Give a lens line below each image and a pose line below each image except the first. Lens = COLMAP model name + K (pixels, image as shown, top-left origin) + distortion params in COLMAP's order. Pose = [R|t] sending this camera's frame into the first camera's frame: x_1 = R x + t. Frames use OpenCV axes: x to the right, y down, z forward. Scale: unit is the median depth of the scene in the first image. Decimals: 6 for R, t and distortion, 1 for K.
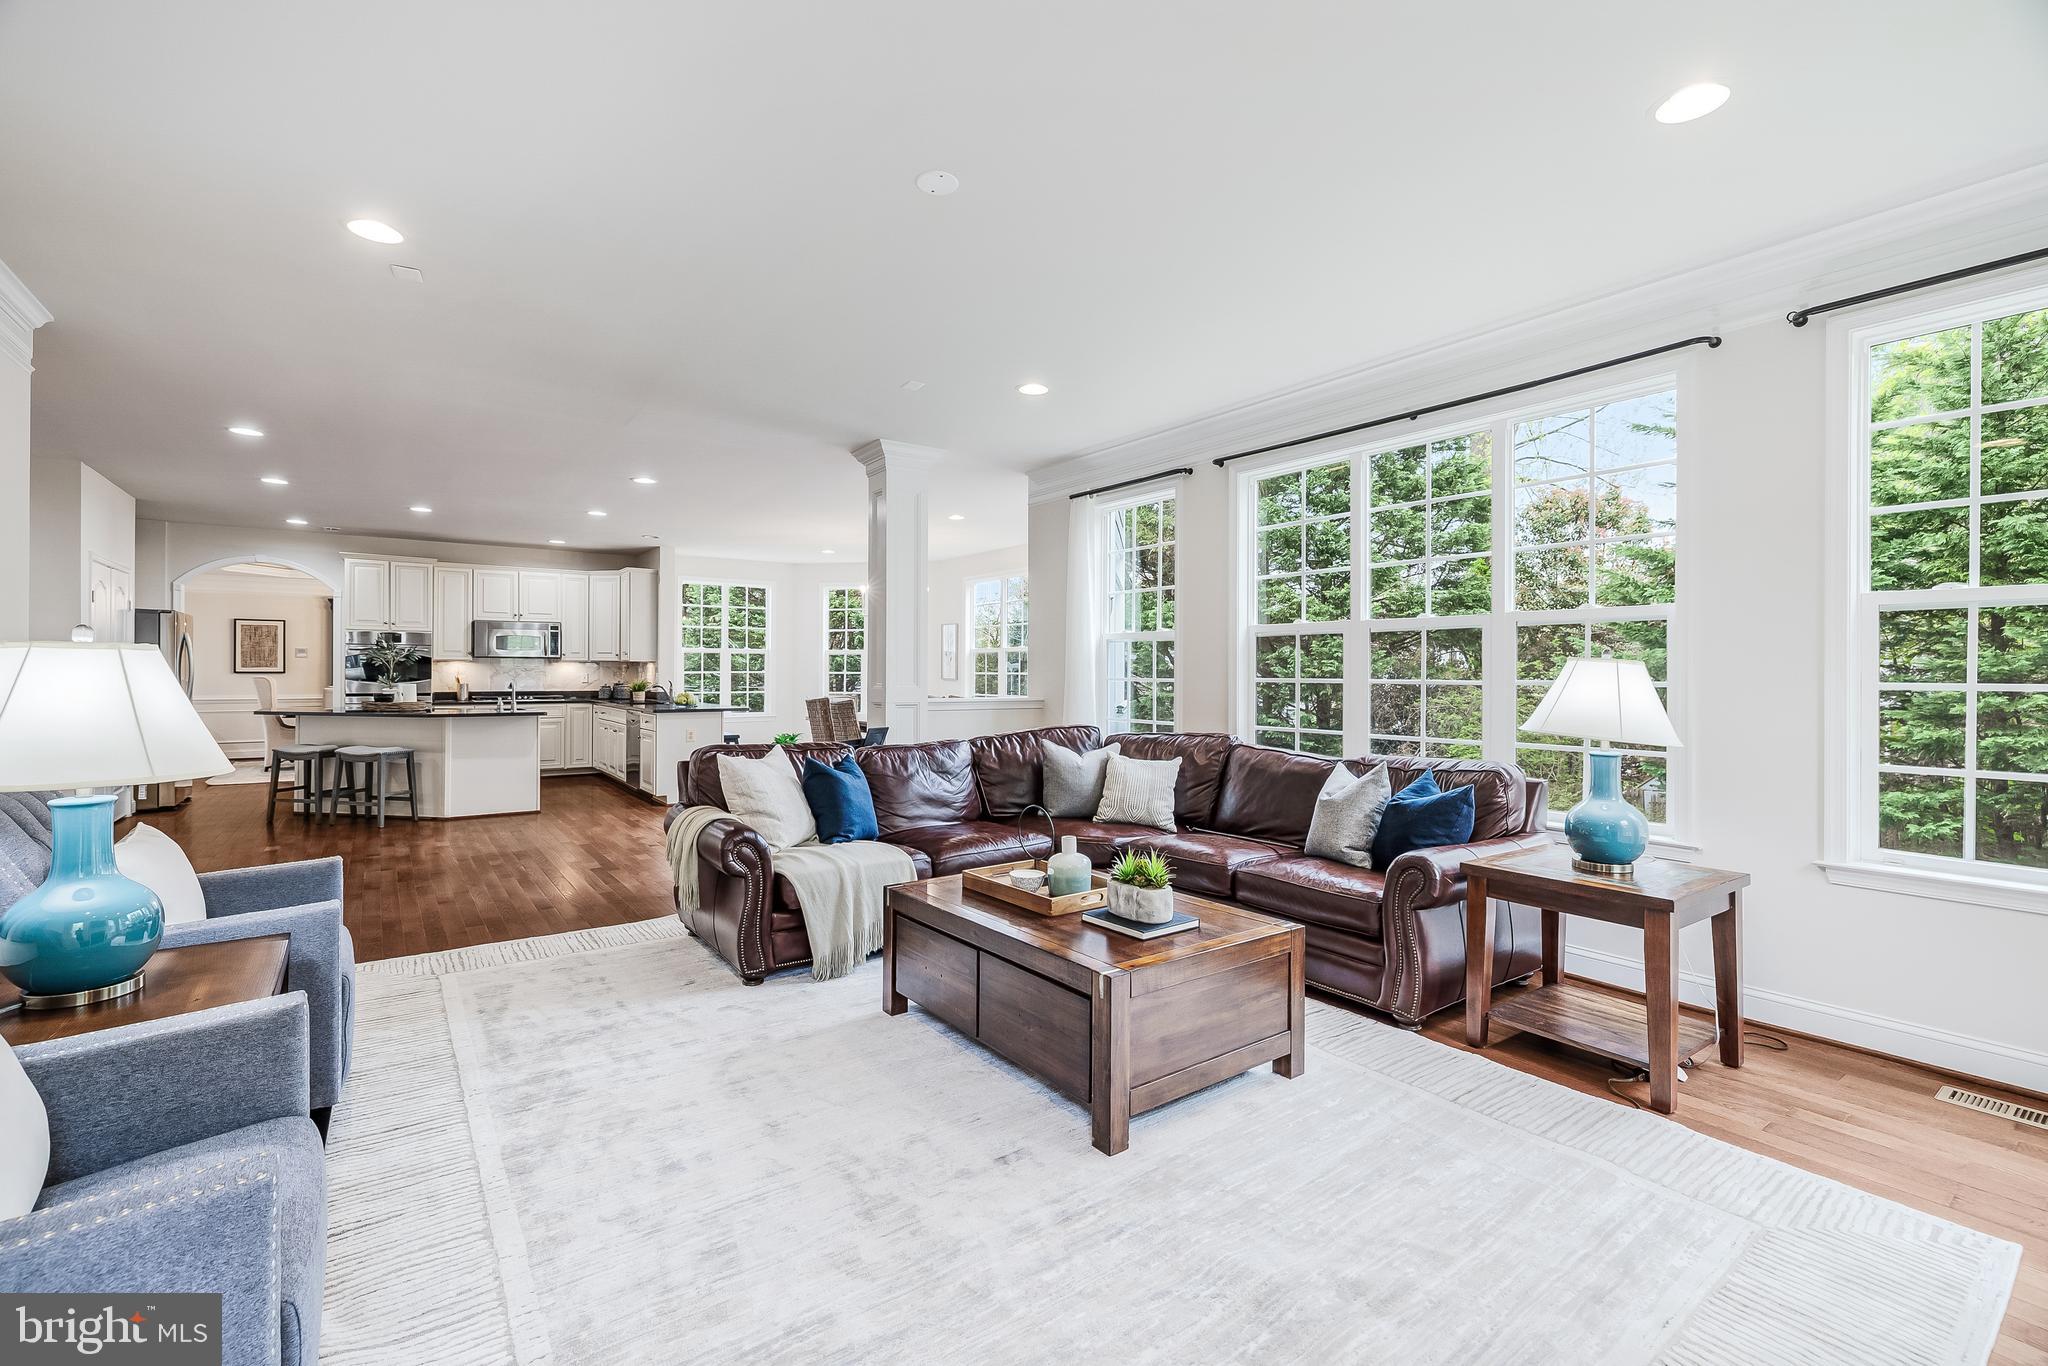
lens RADIAL K [[884.4, 0, 1021.8], [0, 884.4, 664.9], [0, 0, 1]] dist [0.000236, -0.000006]
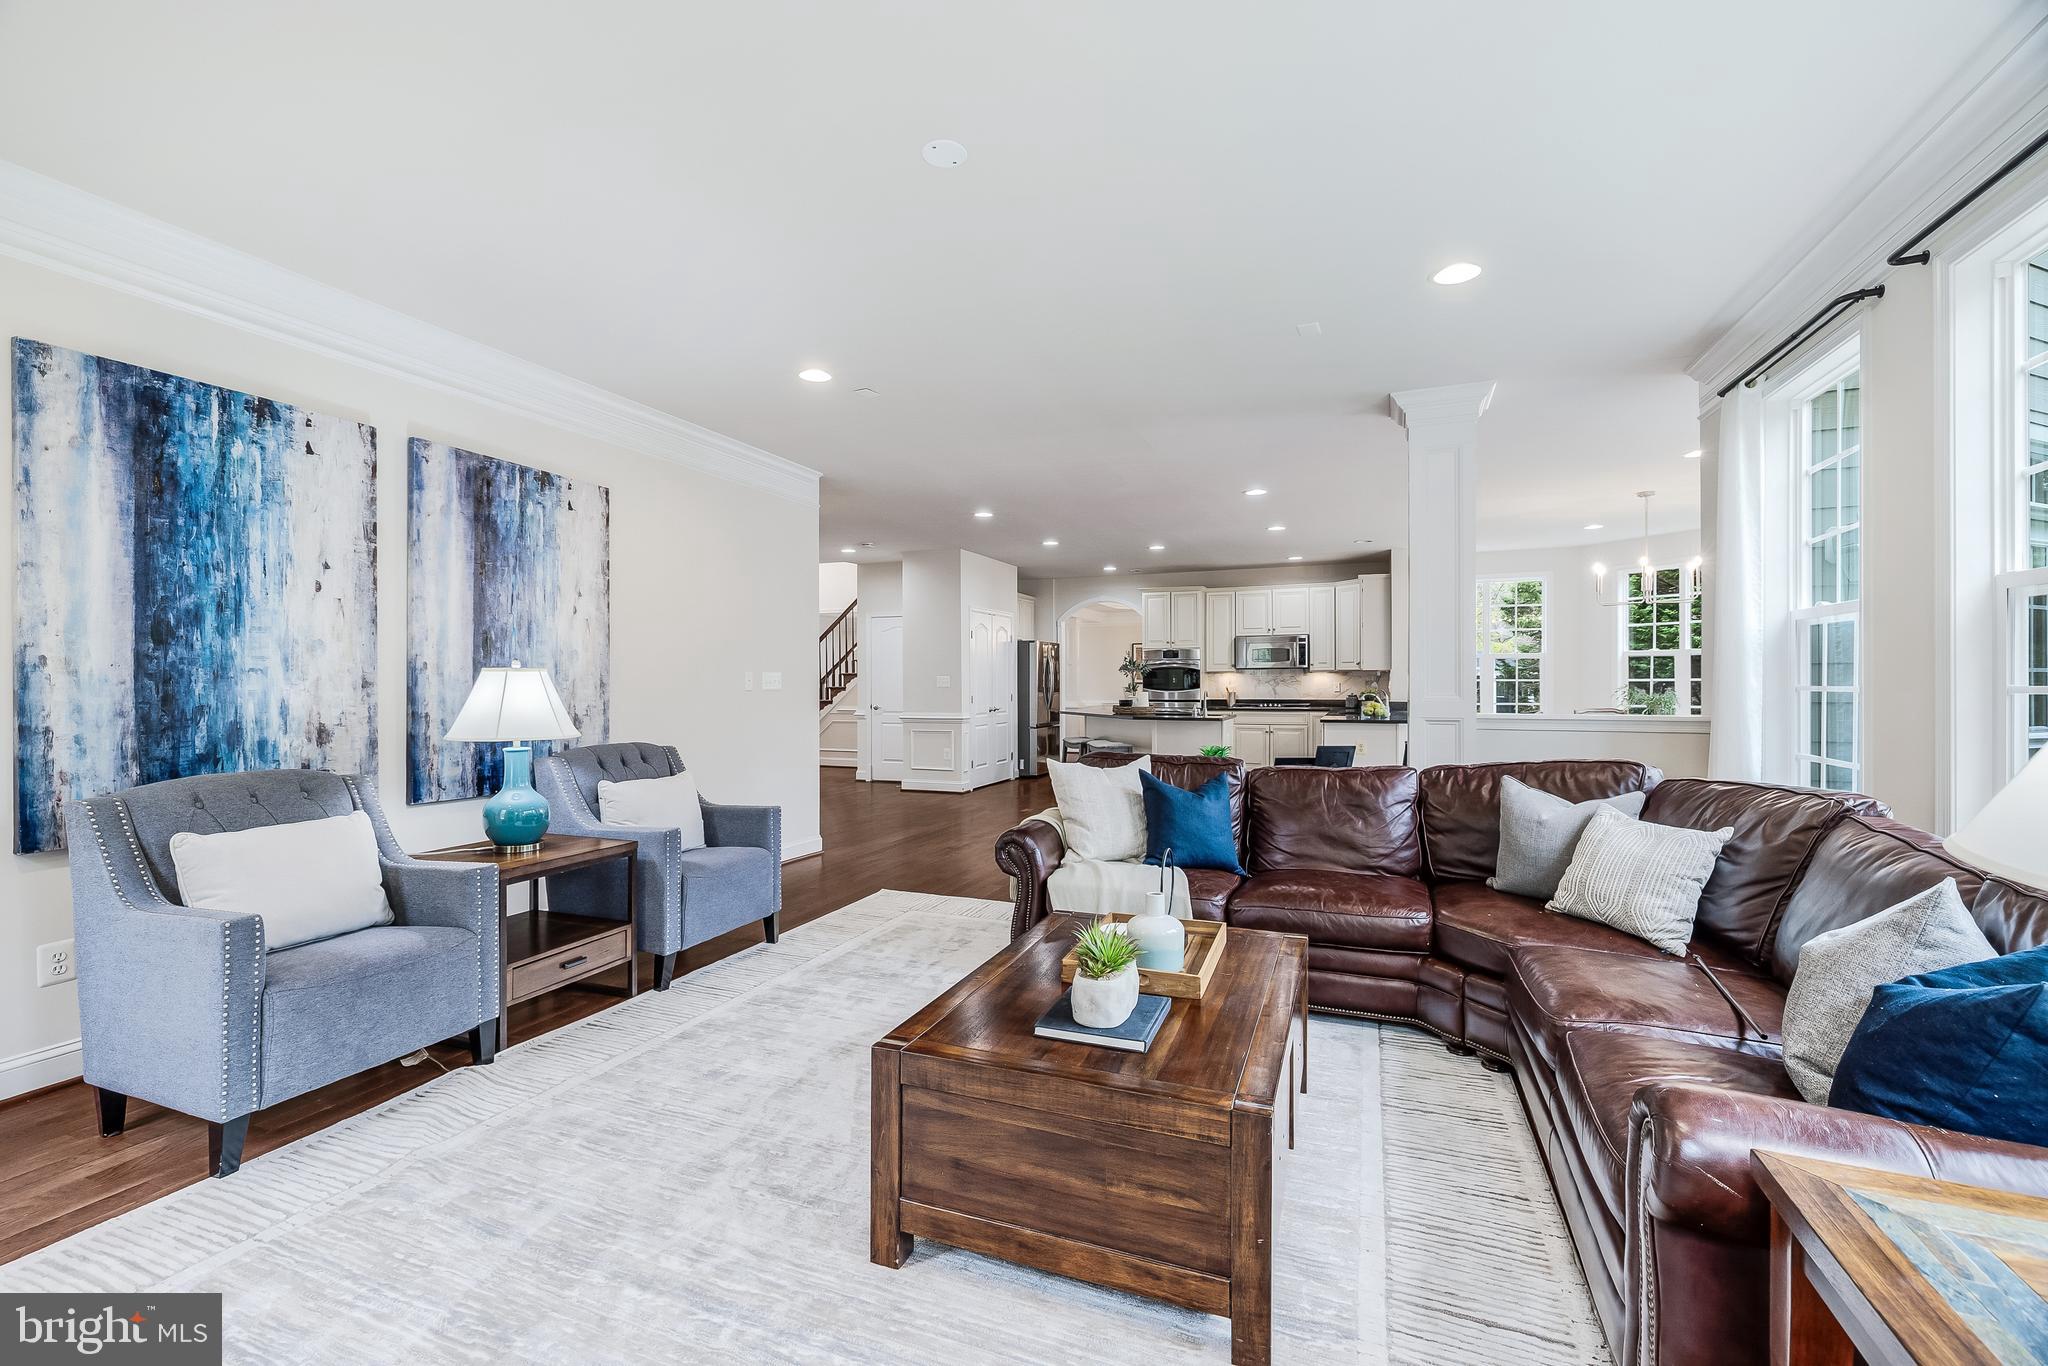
lens RADIAL K [[887.1, 0, 1007.9], [0, 887.1, 677.8], [0, 0, 1]] dist [0.000184, -0.000100]
pose [[0.523495, -0.010058, -0.851969, 0.418330], [0.013474, 0.999903, -0.003526, 0.006067], [0.851922, -0.009634, 0.523580, 0.322211]]
